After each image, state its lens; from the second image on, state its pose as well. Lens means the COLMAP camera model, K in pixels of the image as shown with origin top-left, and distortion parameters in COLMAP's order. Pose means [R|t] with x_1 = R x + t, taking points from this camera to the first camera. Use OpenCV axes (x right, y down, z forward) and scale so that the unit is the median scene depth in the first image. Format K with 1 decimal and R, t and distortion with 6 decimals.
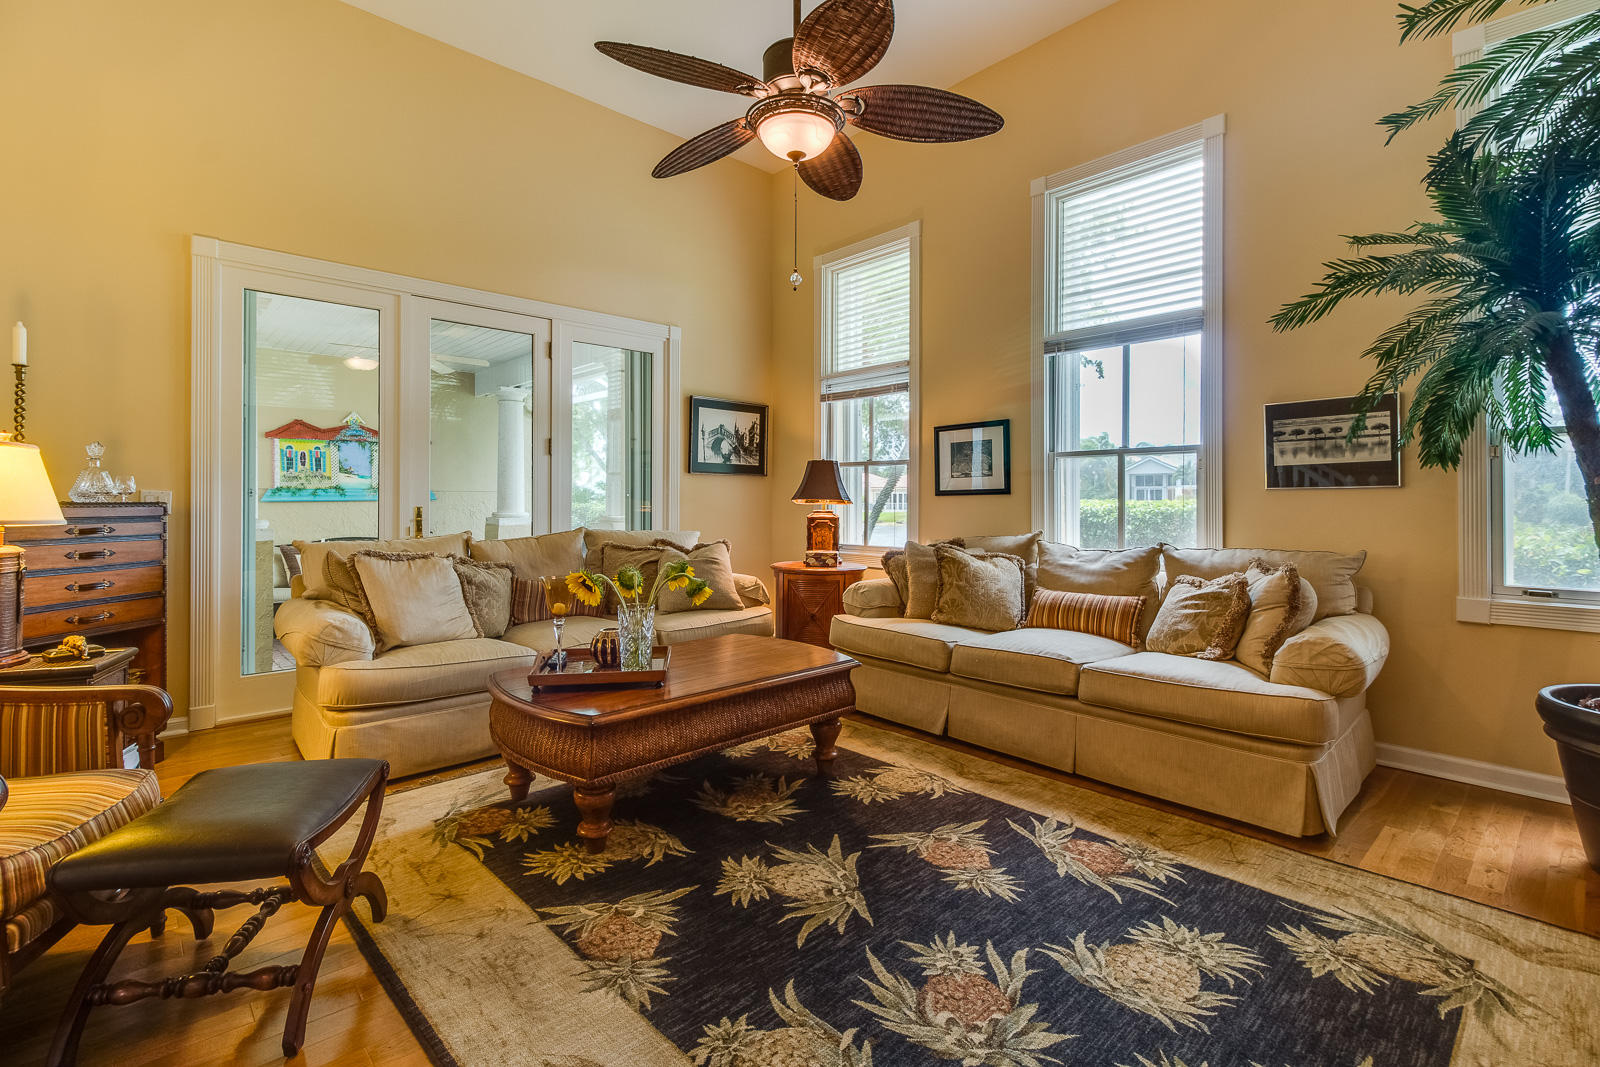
lens RADIAL K [[733.7, 0, 808.9], [0, 733.7, 509.5], [0, 0, 1]] dist [0.000745, -0.001144]
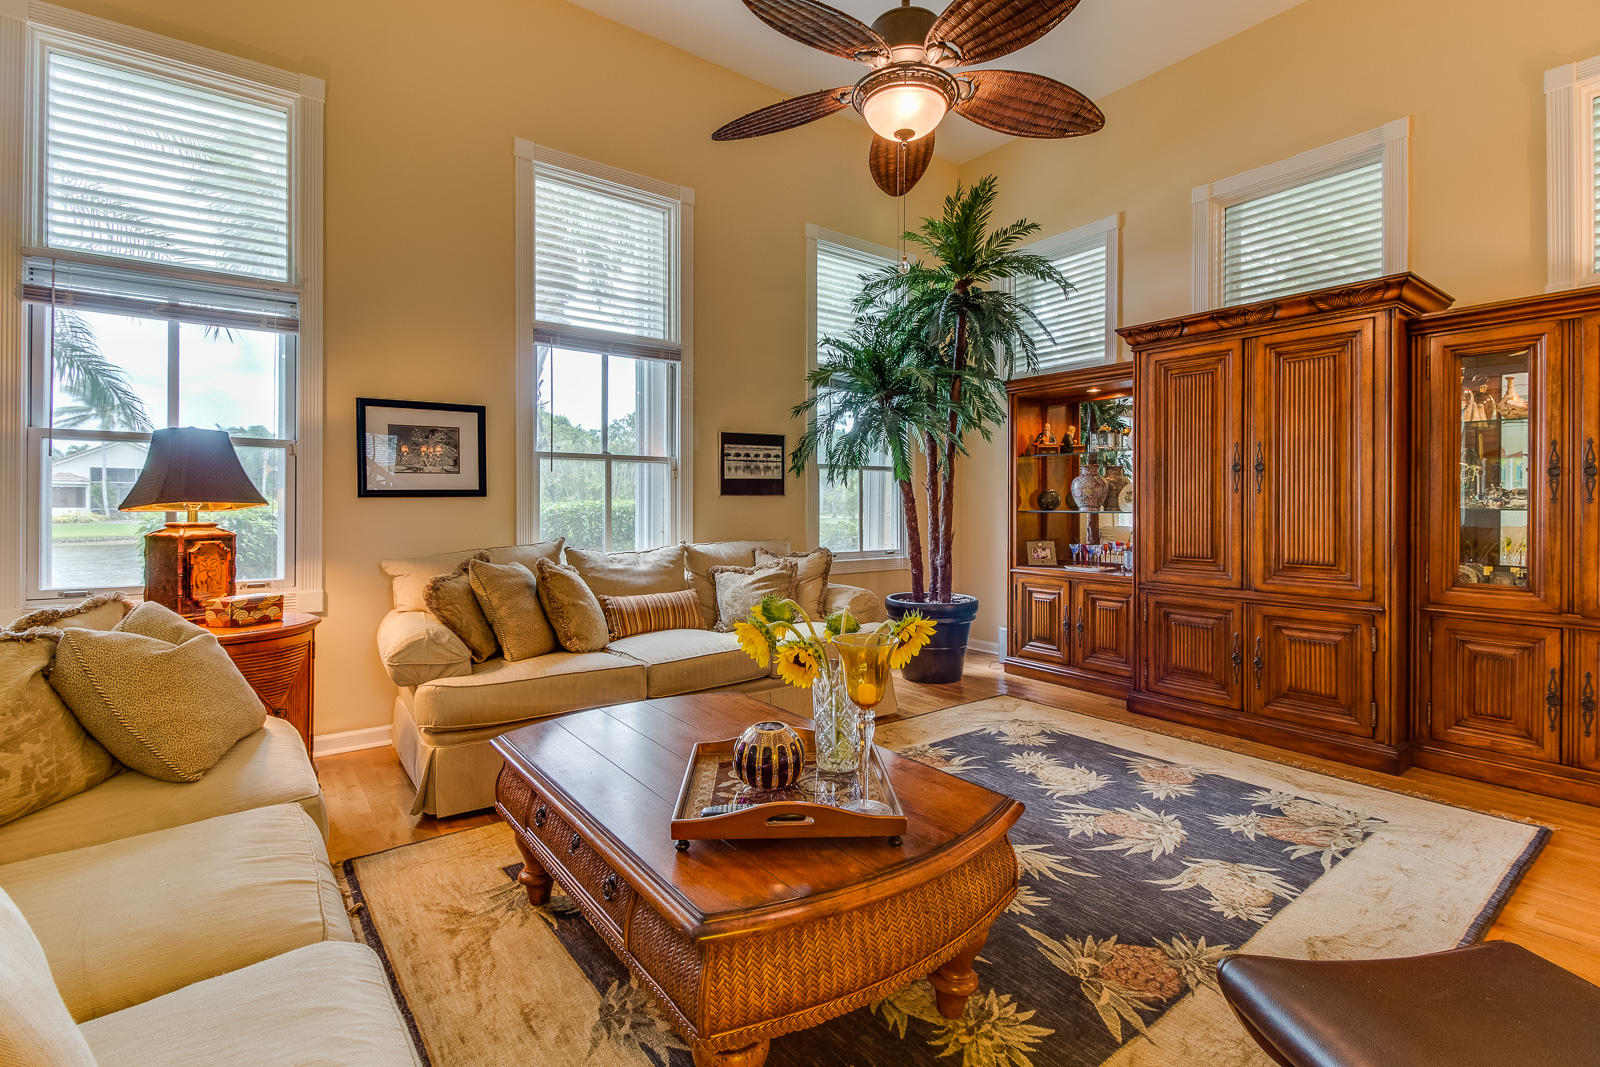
lens RADIAL K [[727.2, 0, 798.1], [0, 727.2, 519.8], [0, 0, 1]] dist [0.008178, -0.000617]
pose [[0.117039, -0.025324, 0.992804, -1.051273], [0.006941, 0.999671, 0.024681, -0.025064], [-0.993103, 0.004002, 0.117176, 1.125959]]
